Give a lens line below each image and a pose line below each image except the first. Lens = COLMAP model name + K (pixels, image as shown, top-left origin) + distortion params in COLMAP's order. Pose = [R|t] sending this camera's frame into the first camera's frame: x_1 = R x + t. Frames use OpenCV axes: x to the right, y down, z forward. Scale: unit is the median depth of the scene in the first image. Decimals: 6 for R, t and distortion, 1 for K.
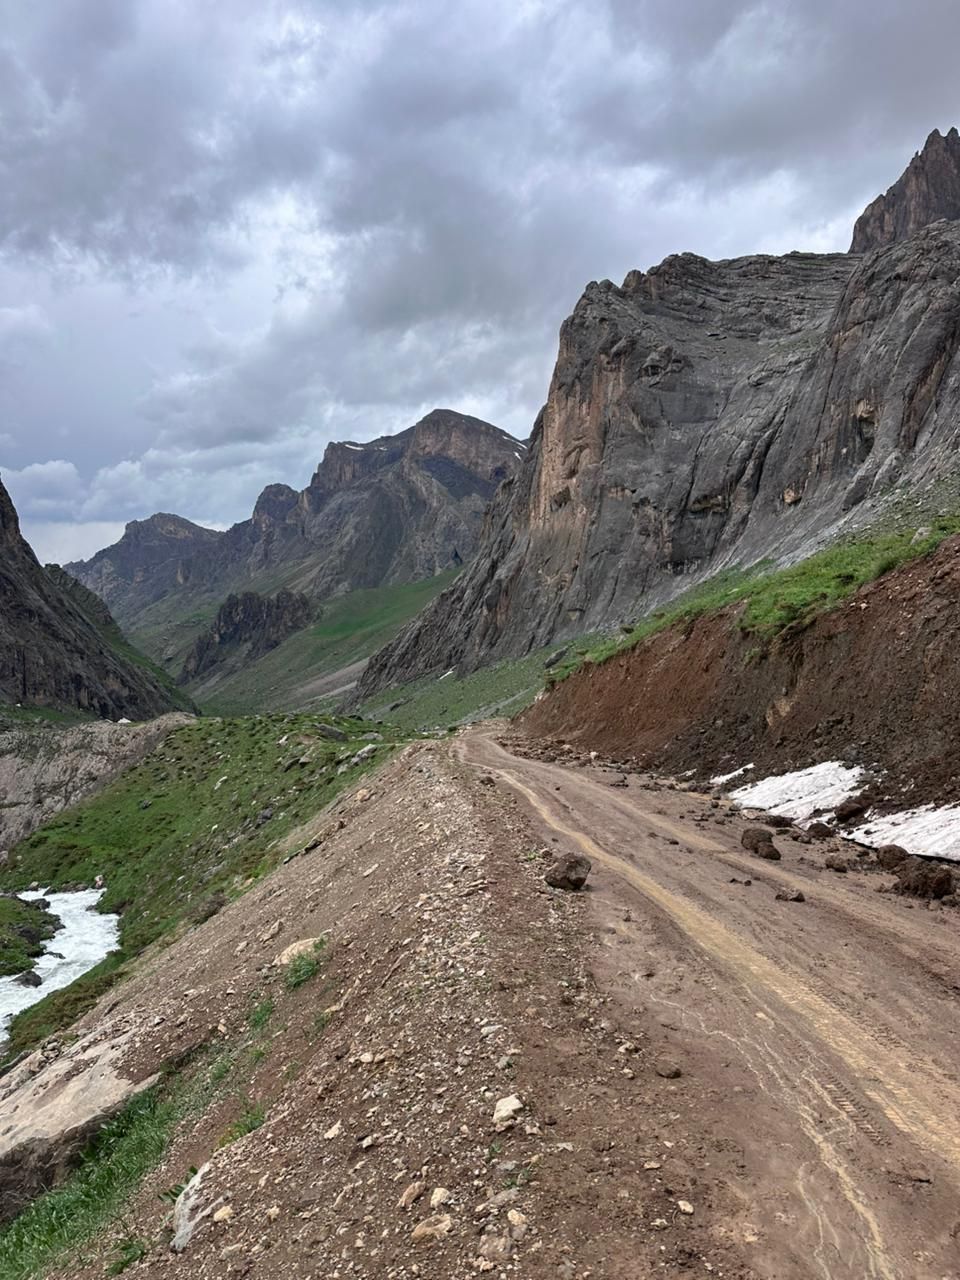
lens RADIAL K [[904.5, 0, 480.0], [0, 904.5, 640.0], [0, 0, 1]] dist [0.149251, -0.139512]
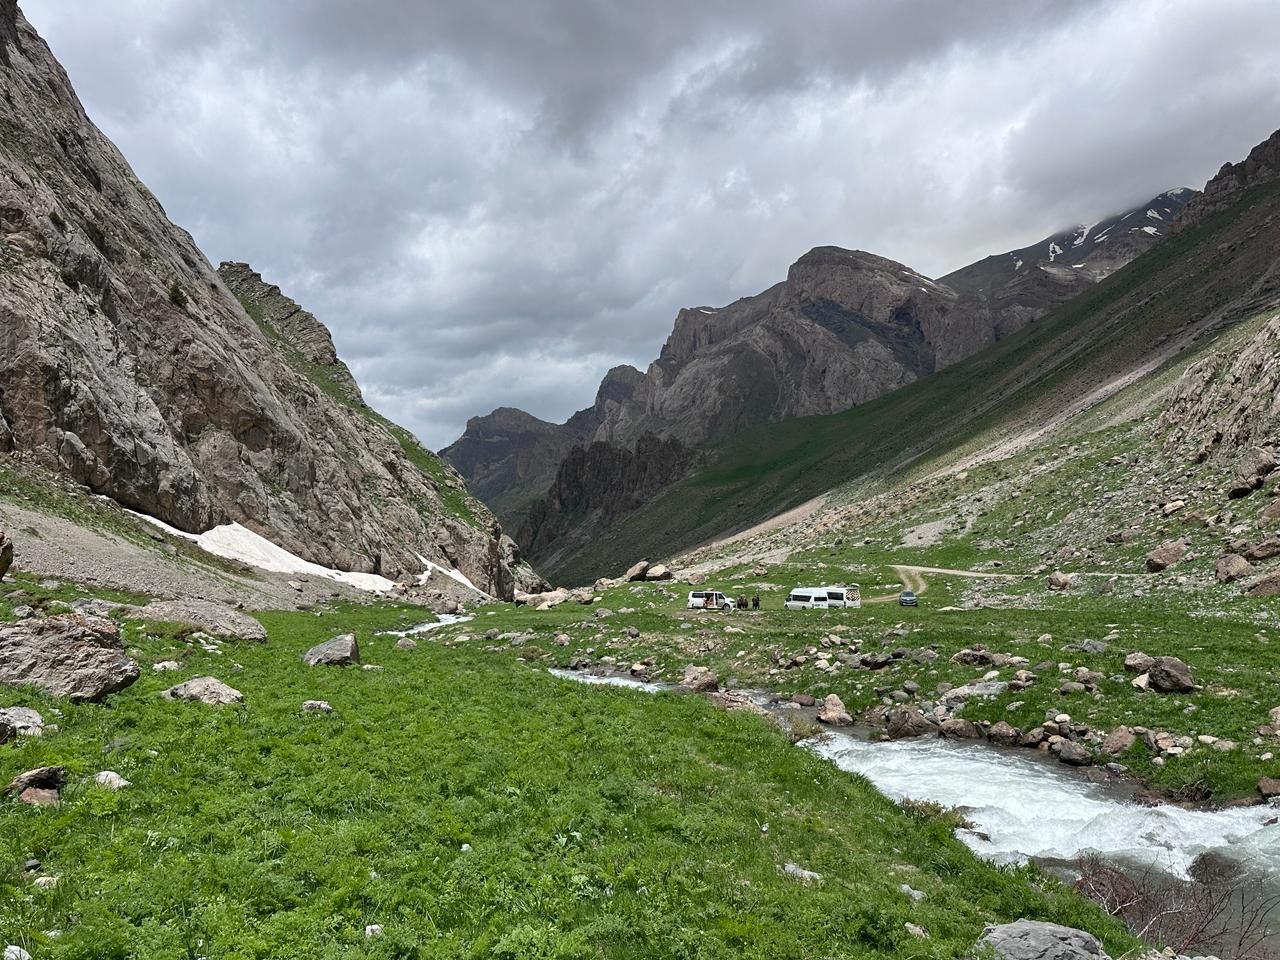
lens RADIAL K [[904.5, 0, 641.6], [0, 904.5, 478.0], [0, 0, 1]] dist [0.149251, -0.139512]
pose [[0.982574, -0.020012, -0.184791, -0.354342], [0.004139, 0.996297, -0.085884, 0.155253], [0.185825, 0.083622, 0.979018, 1.235607]]
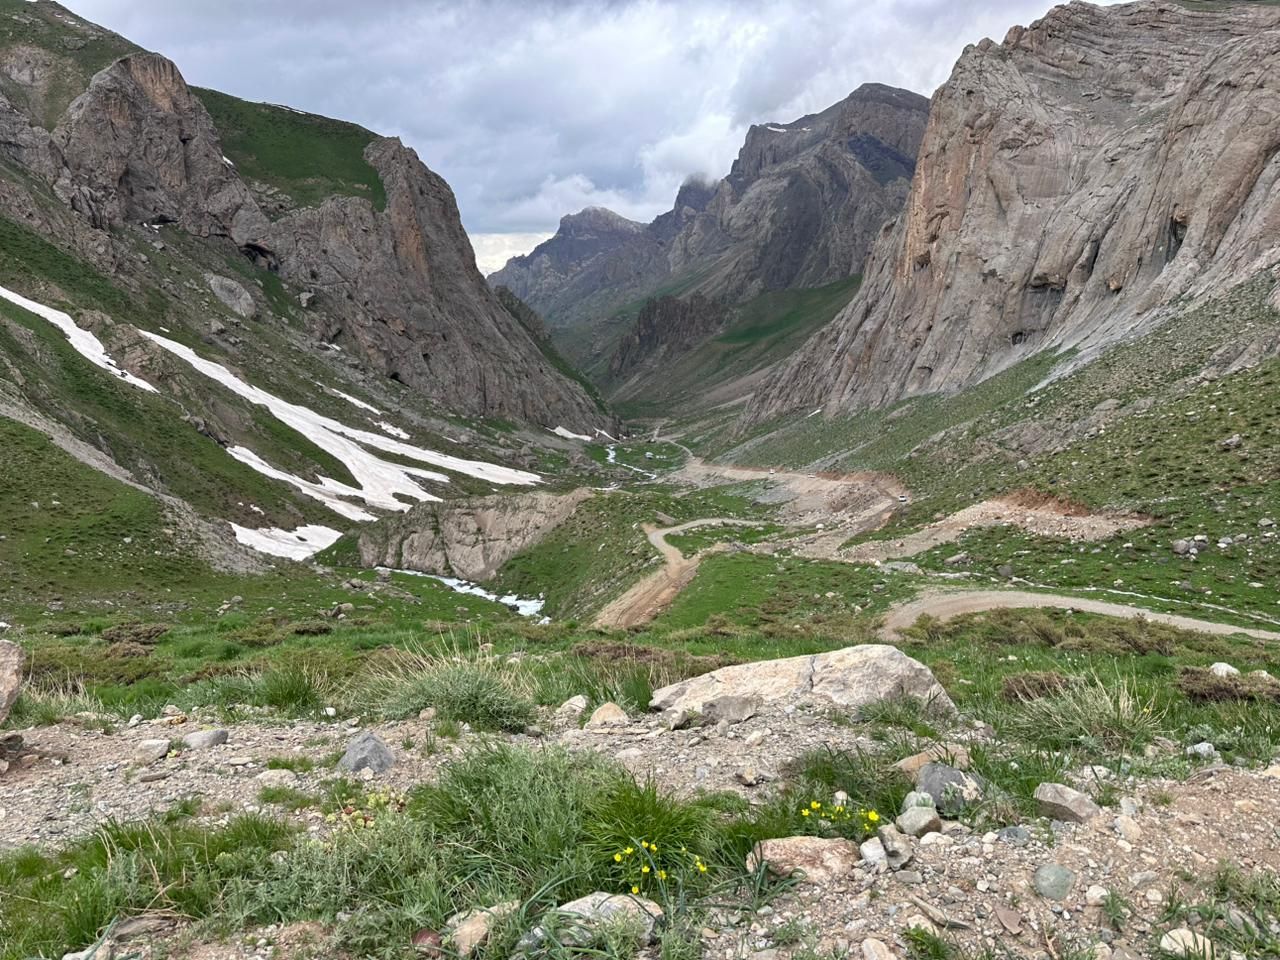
lens RADIAL K [[904.5, 0, 641.6], [0, 904.5, 478.0], [0, 0, 1]] dist [0.149251, -0.139512]
pose [[0.960829, 0.048840, -0.272804, 0.077722], [-0.002773, 0.985995, 0.166754, -0.079885], [0.277128, -0.159466, 0.947508, -0.183551]]
